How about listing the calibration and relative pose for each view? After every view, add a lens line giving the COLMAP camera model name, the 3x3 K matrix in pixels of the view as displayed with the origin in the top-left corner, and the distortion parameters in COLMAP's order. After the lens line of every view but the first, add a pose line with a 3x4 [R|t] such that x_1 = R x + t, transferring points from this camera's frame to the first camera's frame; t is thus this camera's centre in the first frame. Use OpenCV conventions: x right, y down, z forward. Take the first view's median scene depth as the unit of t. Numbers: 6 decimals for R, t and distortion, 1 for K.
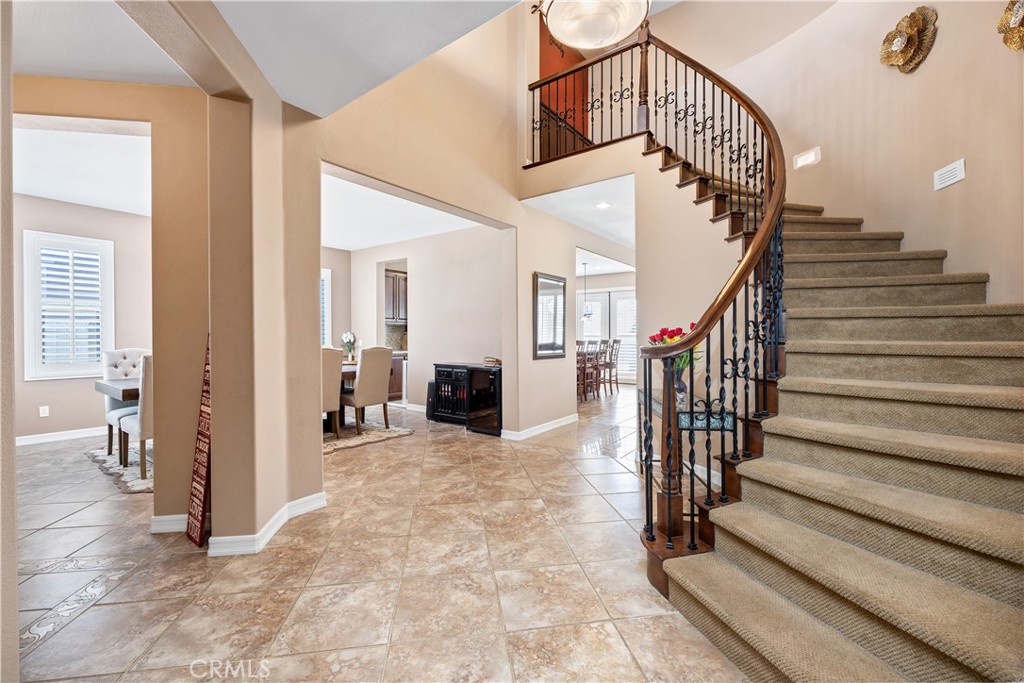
lens RADIAL K [[422.3, 0, 516.7], [0, 422.3, 334.1], [0, 0, 1]] dist [-0.001405, -0.000104]
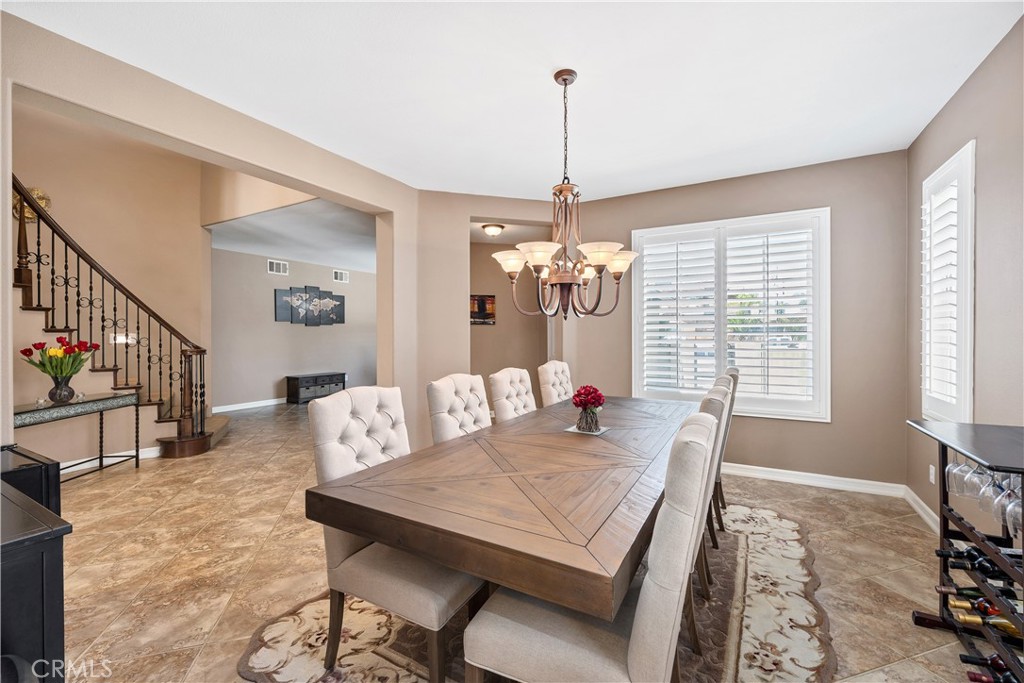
lens RADIAL K [[422.3, 0, 516.7], [0, 422.3, 334.1], [0, 0, 1]] dist [-0.001405, -0.000104]
pose [[-0.992080, 0.004153, -0.125536, -0.646579], [0.003922, 0.999990, 0.002093, -0.028867], [0.125543, 0.001584, -0.992087, 2.109342]]
